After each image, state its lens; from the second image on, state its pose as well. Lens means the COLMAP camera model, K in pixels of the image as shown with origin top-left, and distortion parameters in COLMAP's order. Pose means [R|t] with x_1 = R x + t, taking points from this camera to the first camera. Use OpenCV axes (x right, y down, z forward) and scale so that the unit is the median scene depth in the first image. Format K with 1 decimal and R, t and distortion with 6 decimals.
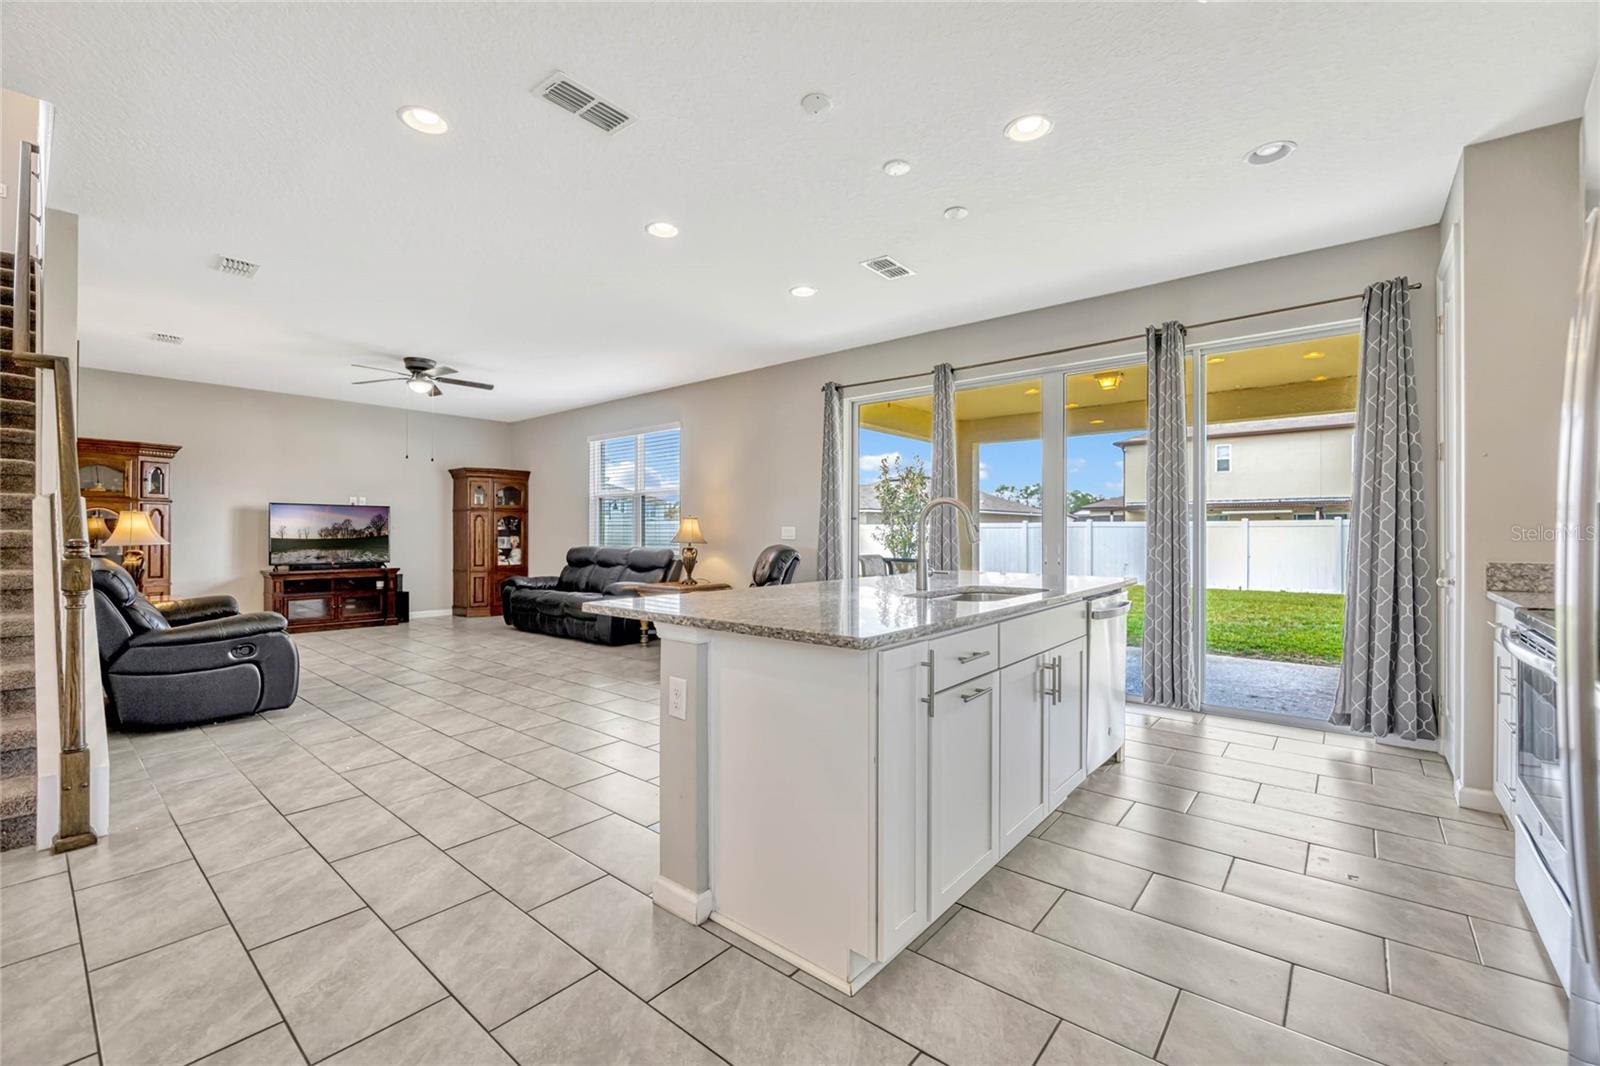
lens RADIAL K [[666.2, 0, 800.0], [0, 666.2, 533.0], [0, 0, 1]] dist [-0.014478, -0.000470]
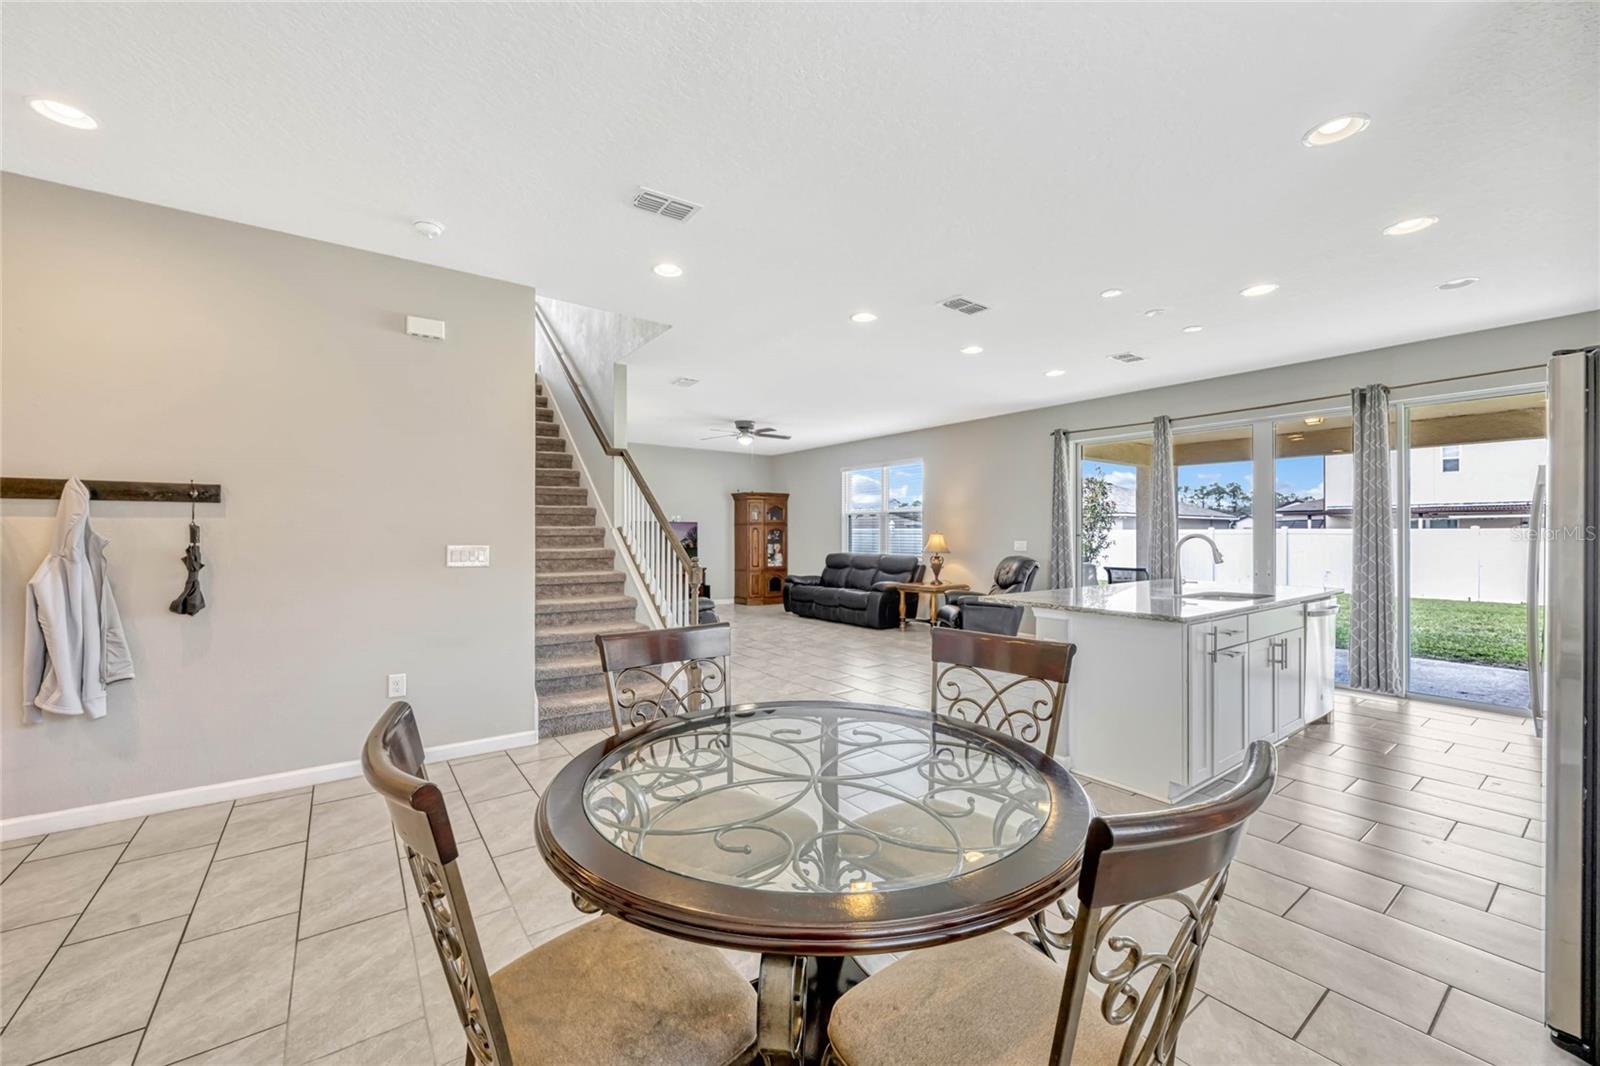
lens RADIAL K [[626.8, 0, 800.5], [0, 626.8, 529.4], [0, 0, 1]] dist [-0.001294, -0.000185]
pose [[0.971079, -0.000263, -0.238759, -0.124746], [-0.001588, 0.999970, -0.007563, -0.019553], [0.238754, 0.007724, 0.971049, -0.239138]]
